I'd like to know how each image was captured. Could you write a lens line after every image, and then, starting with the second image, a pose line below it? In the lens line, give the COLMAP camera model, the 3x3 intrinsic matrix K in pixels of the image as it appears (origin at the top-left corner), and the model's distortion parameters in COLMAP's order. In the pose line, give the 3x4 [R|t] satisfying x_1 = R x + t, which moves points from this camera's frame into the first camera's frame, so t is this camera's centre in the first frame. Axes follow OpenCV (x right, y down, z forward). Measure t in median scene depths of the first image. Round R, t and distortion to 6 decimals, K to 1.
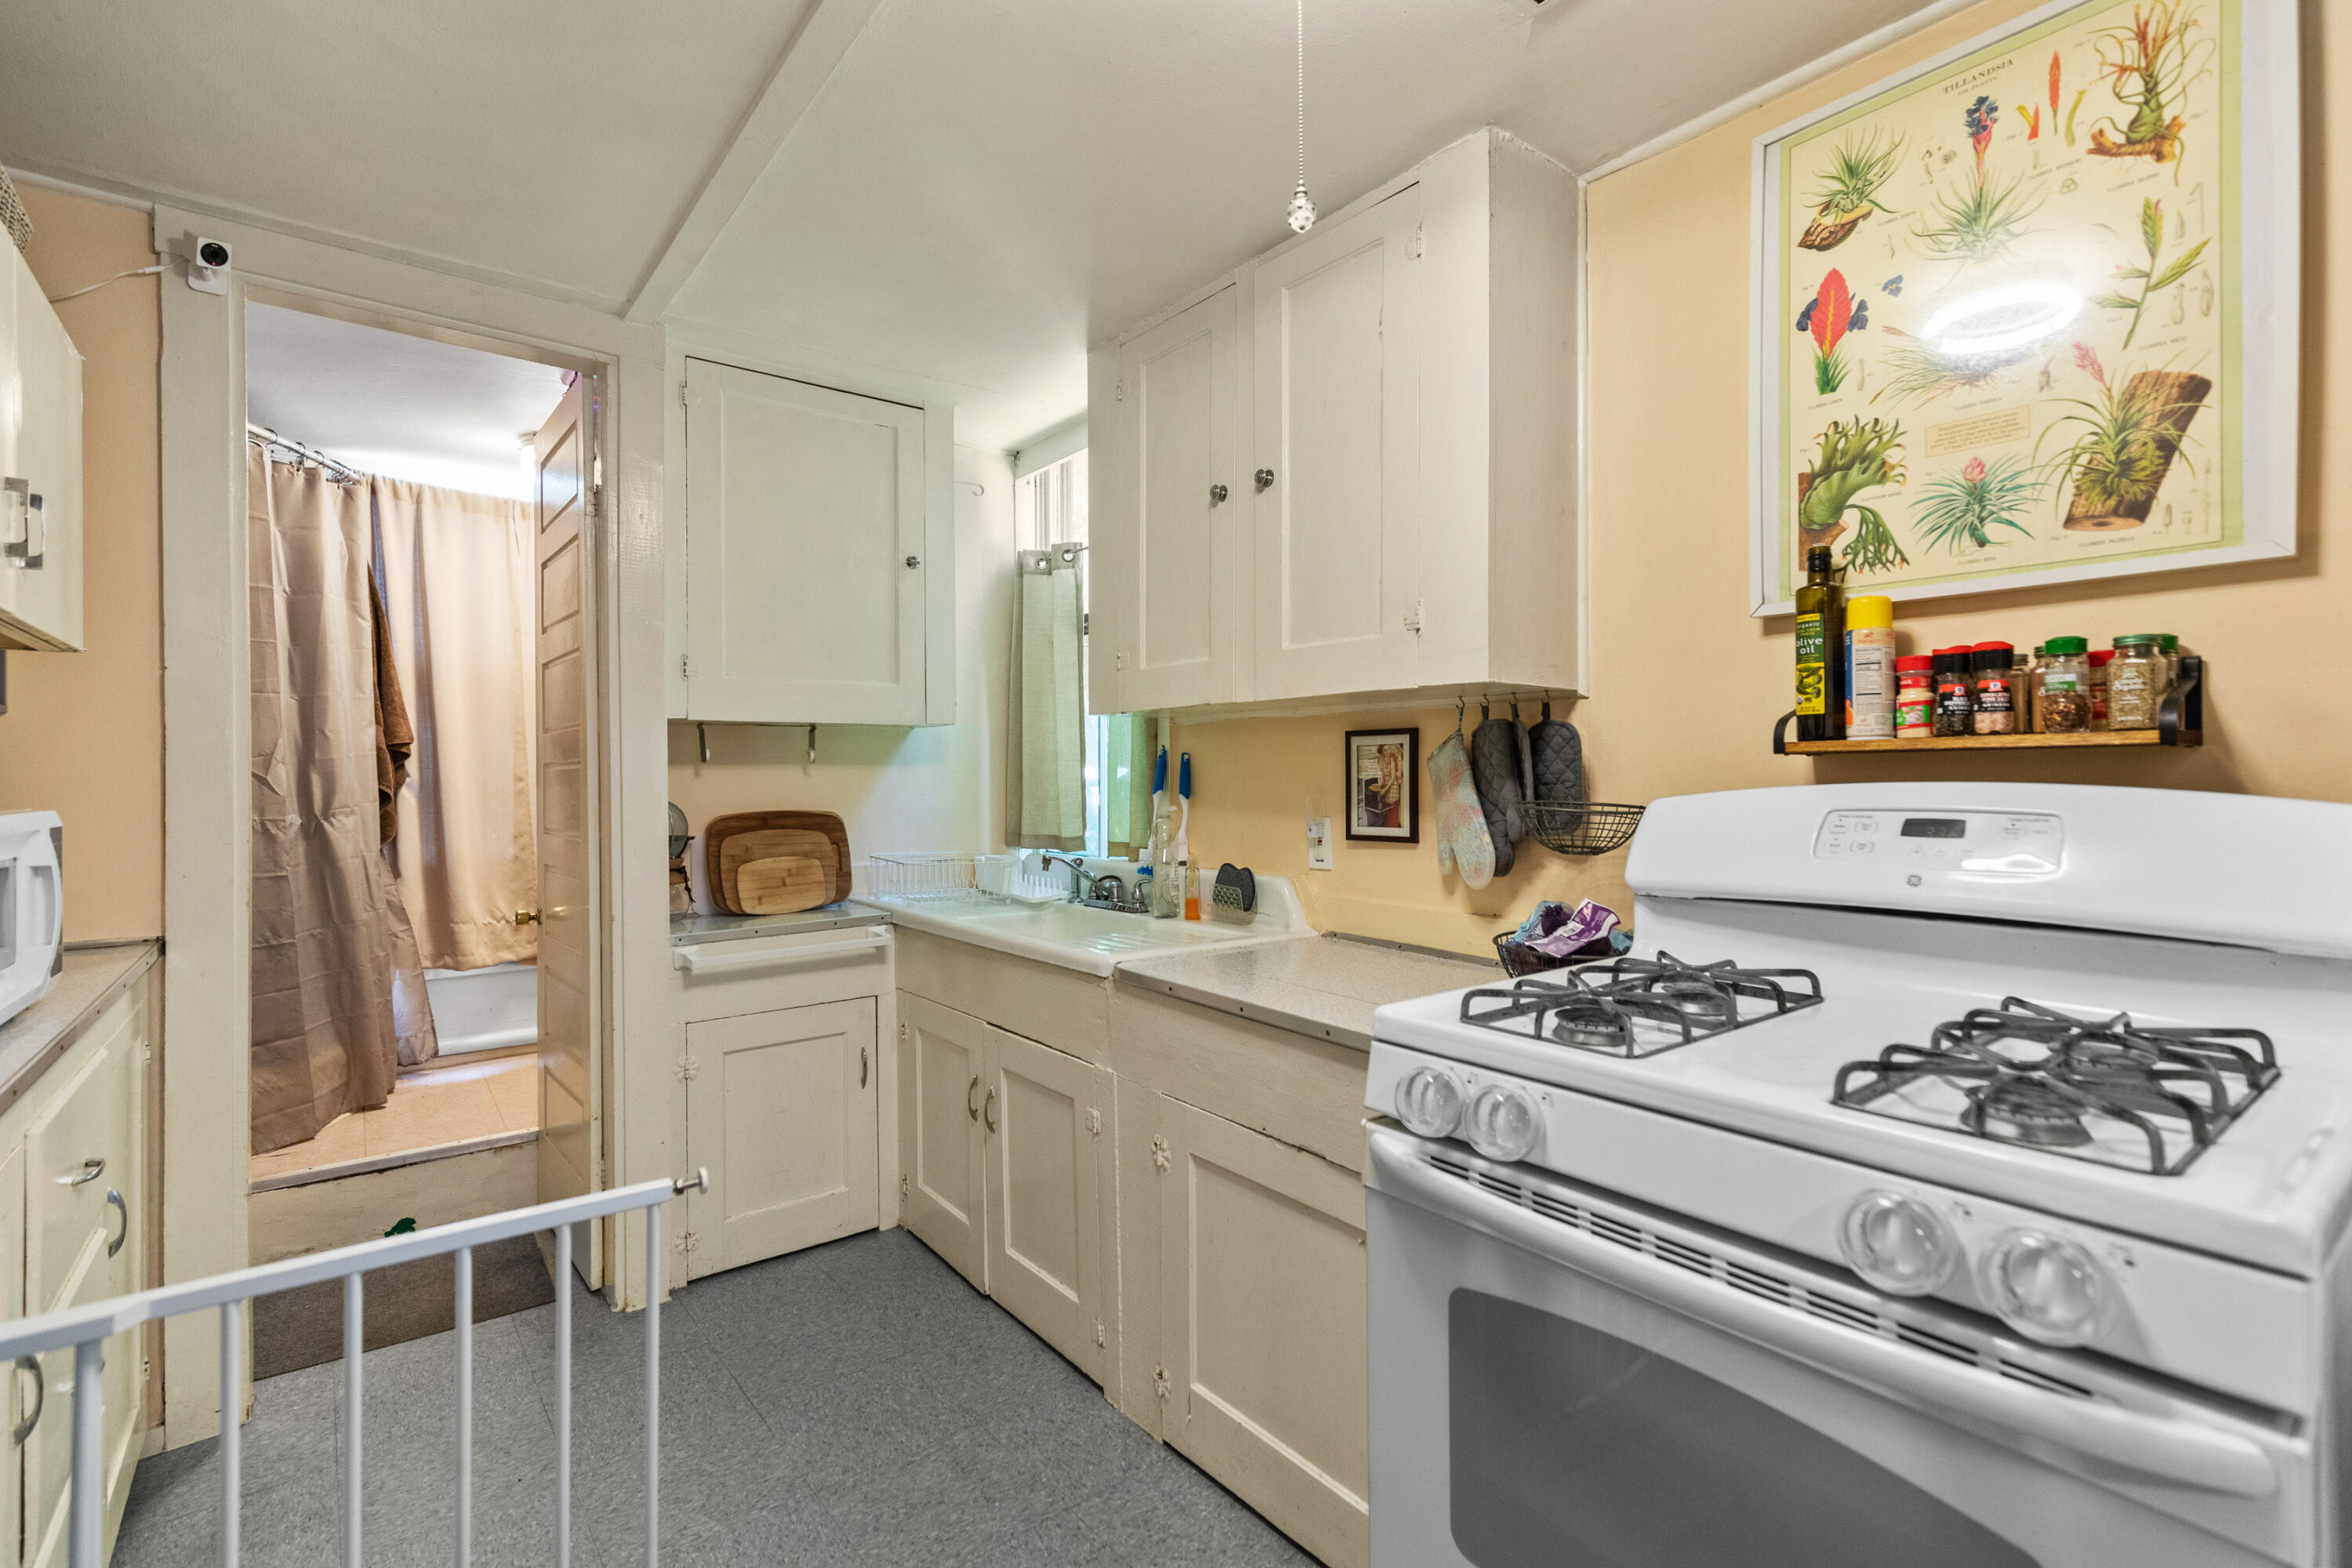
lens RADIAL K [[1075.7, 0, 1184.1], [0, 1075.7, 763.5], [0, 0, 1]] dist [0.012013, -0.000279]
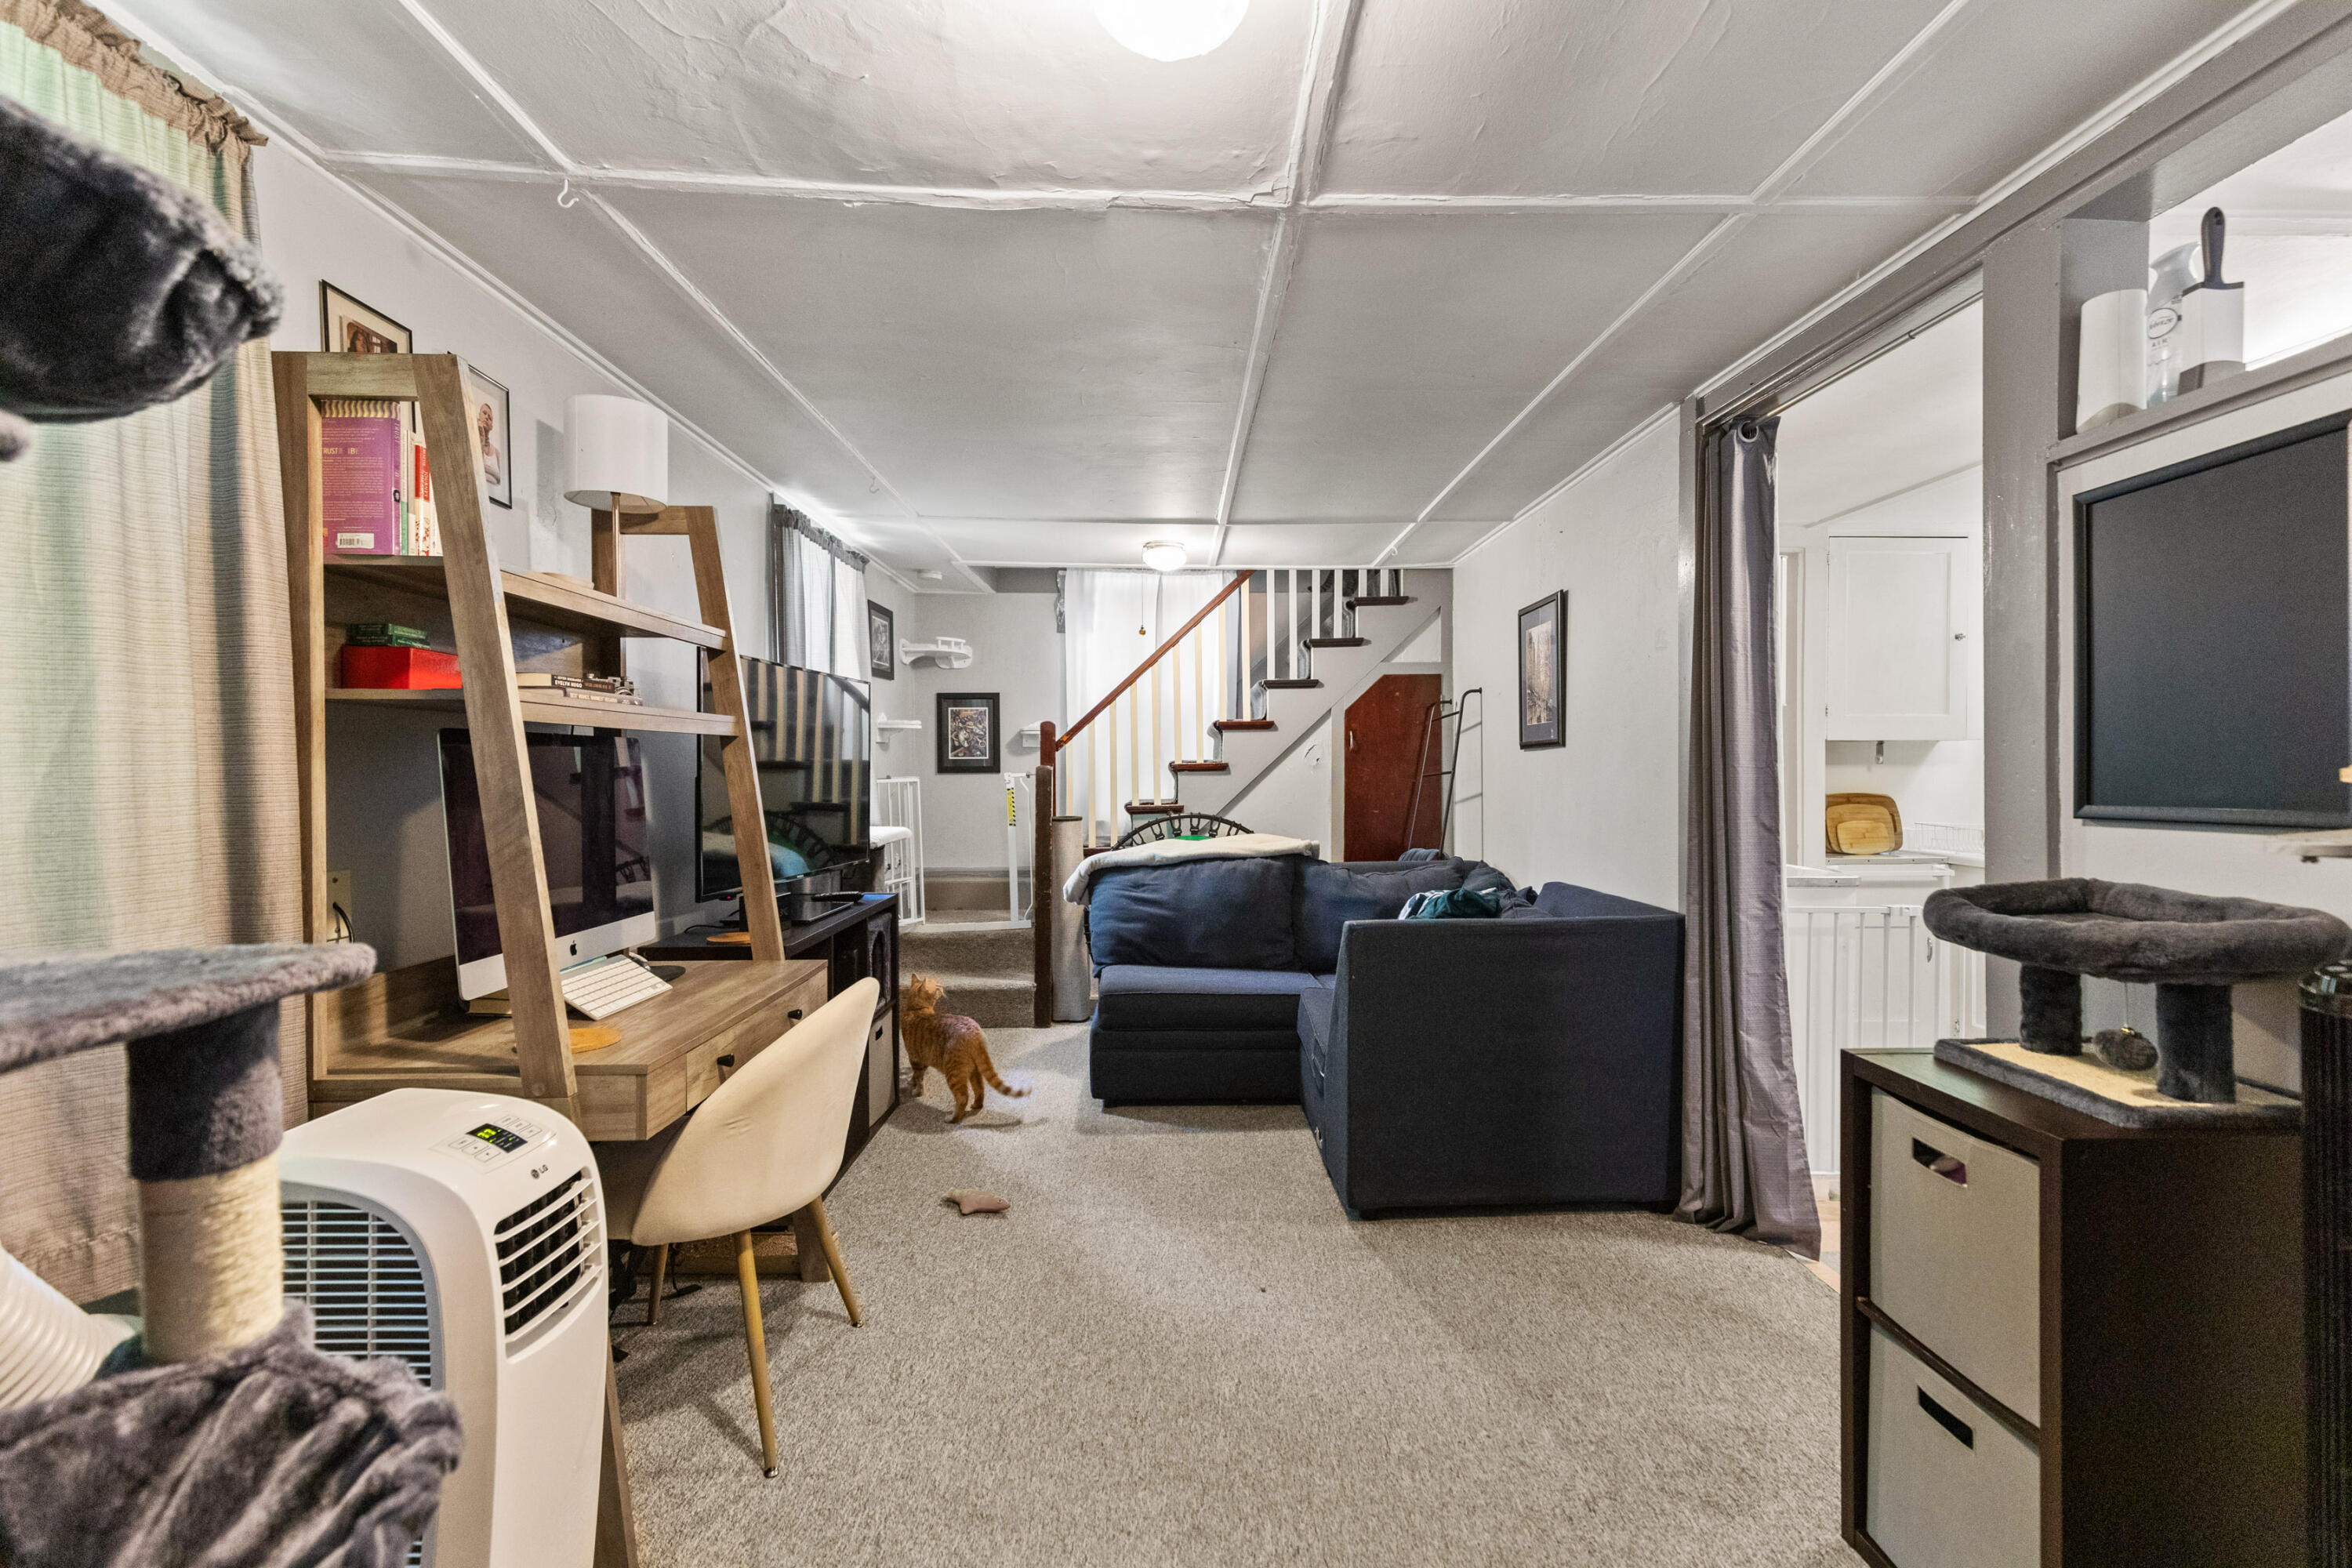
lens RADIAL K [[1057.1, 0, 1170.6], [0, 1057.1, 772.1], [0, 0, 1]] dist [0.003899, 0.000187]
pose [[0.792816, 0.007546, -0.609414, -0.228134], [-0.001034, 0.999939, 0.011037, -0.005066], [0.609460, -0.008120, 0.792776, -0.967083]]
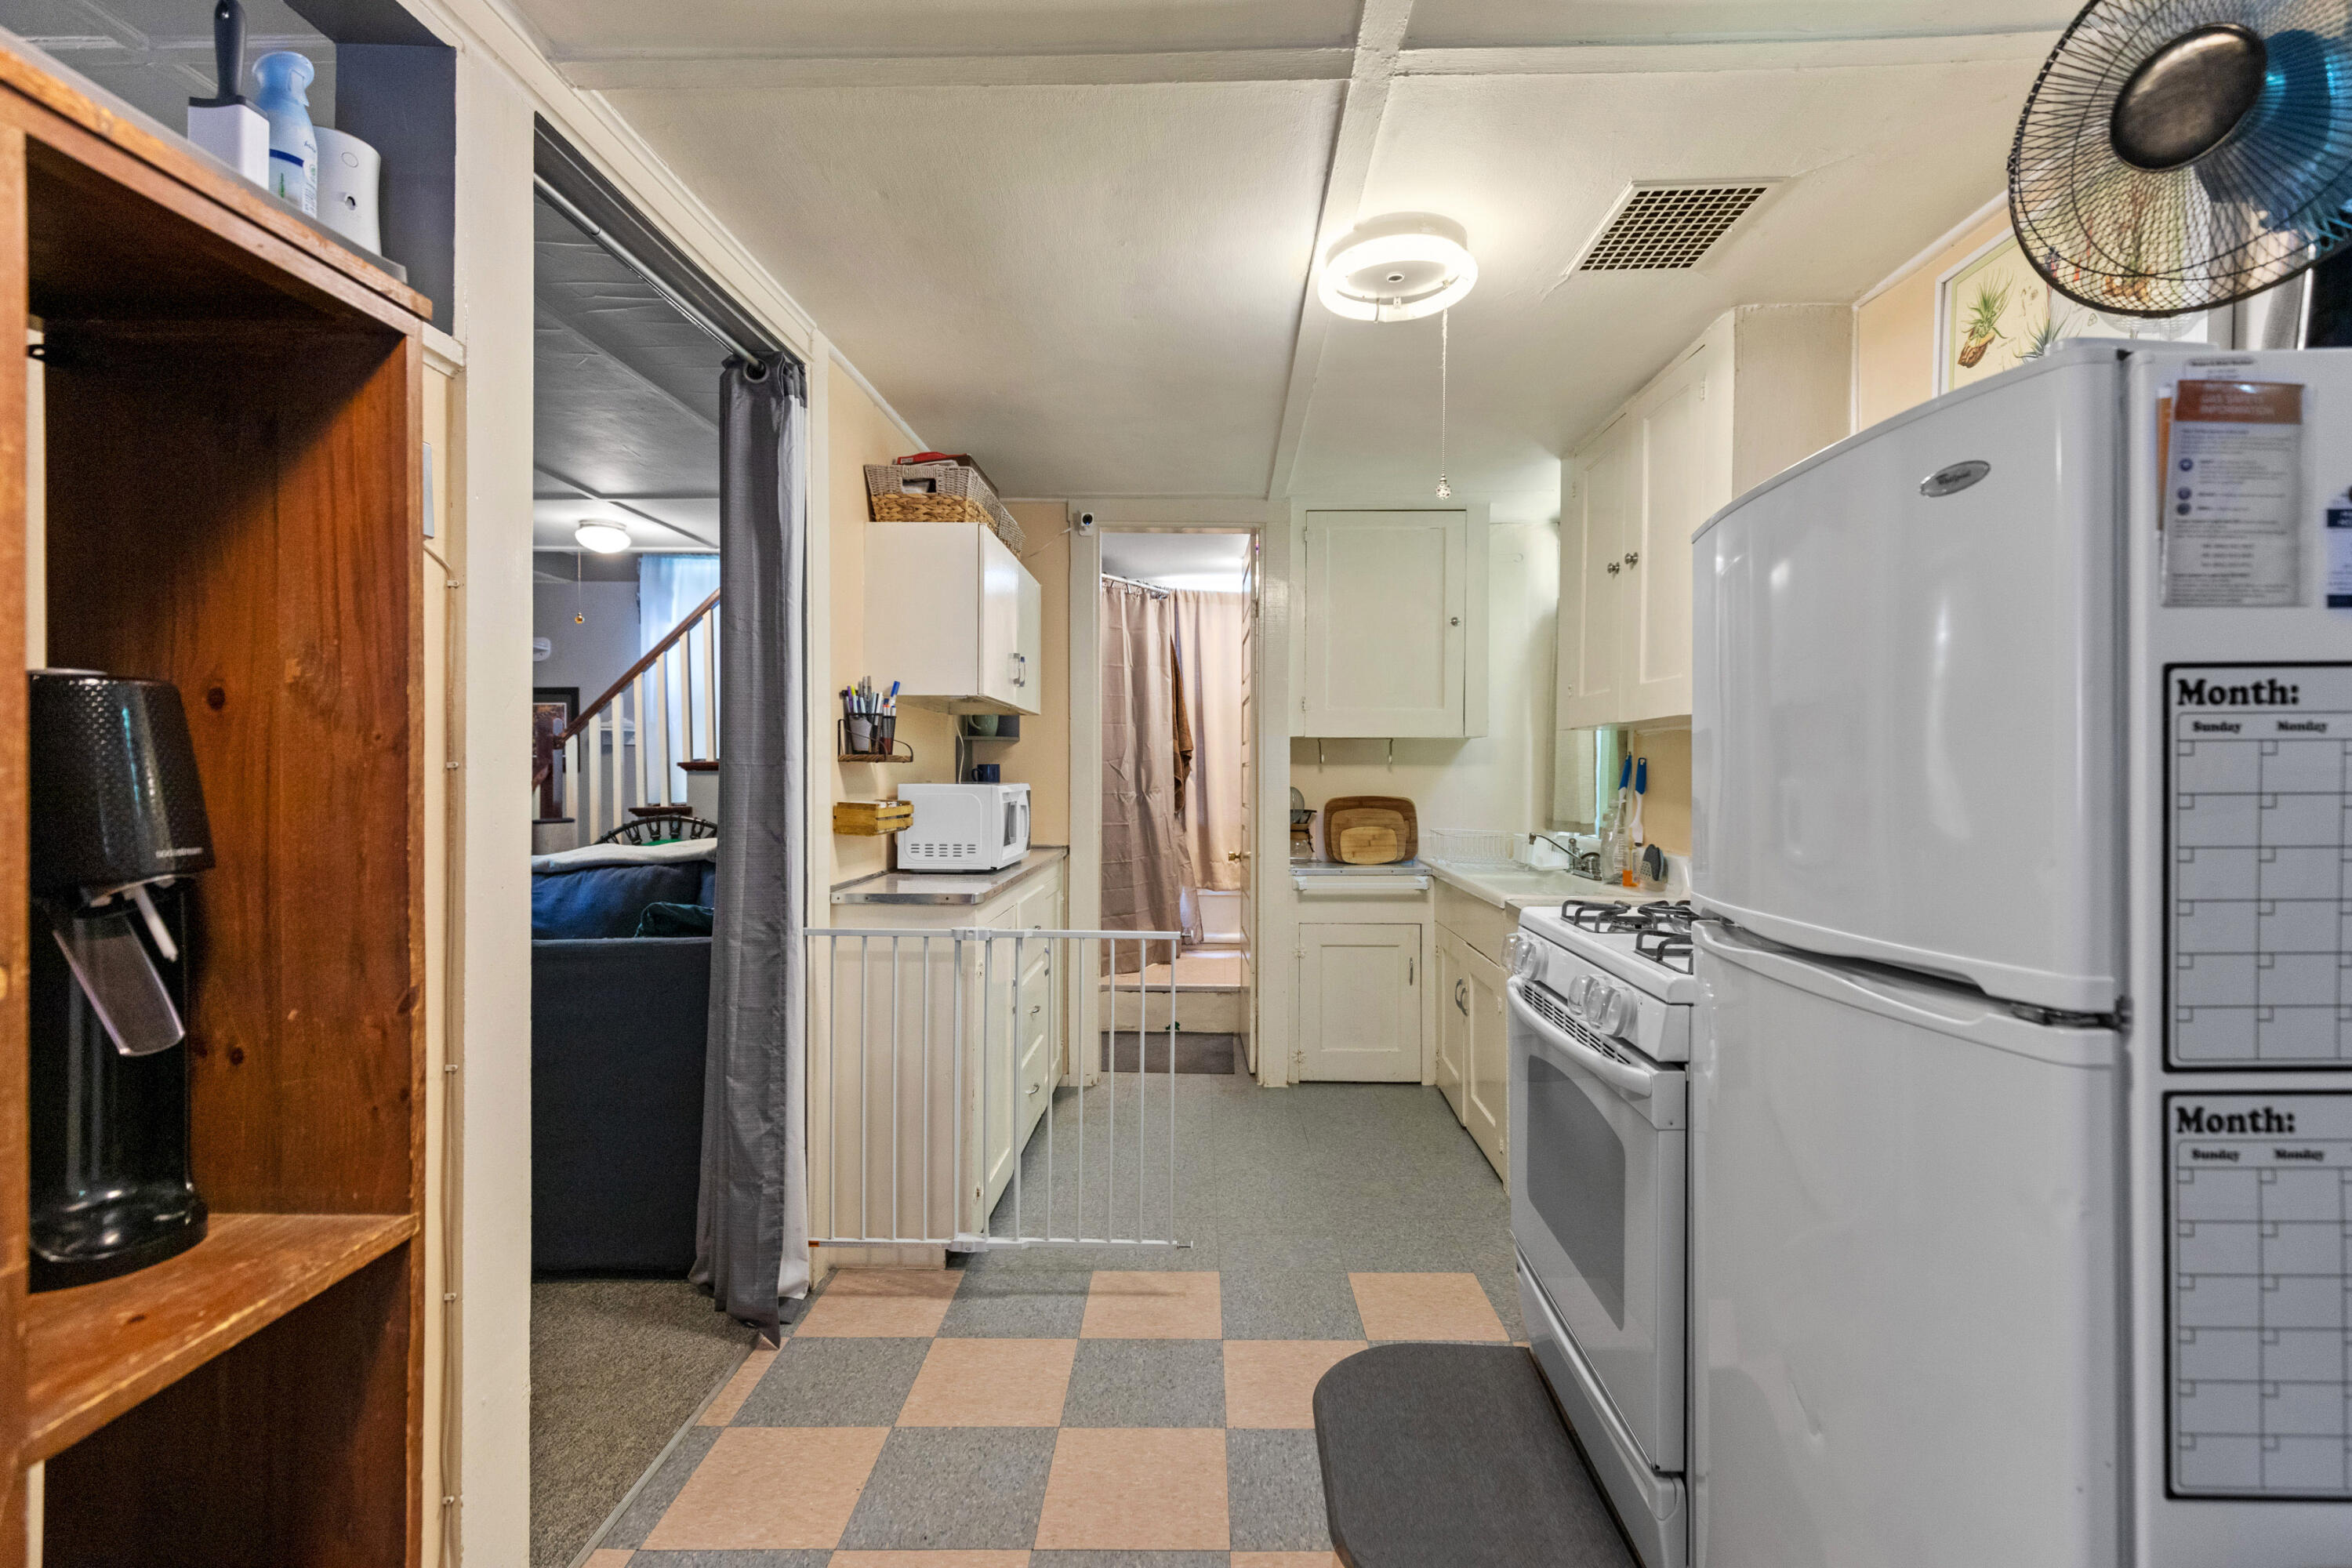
lens RADIAL K [[1075.7, 0, 1184.1], [0, 1075.7, 763.5], [0, 0, 1]] dist [0.012013, -0.000279]
pose [[0.767664, 0.005282, -0.640831, 0.394648], [-0.003525, 0.999986, 0.004020, -0.006327], [0.640843, -0.000828, 0.767672, -0.318863]]
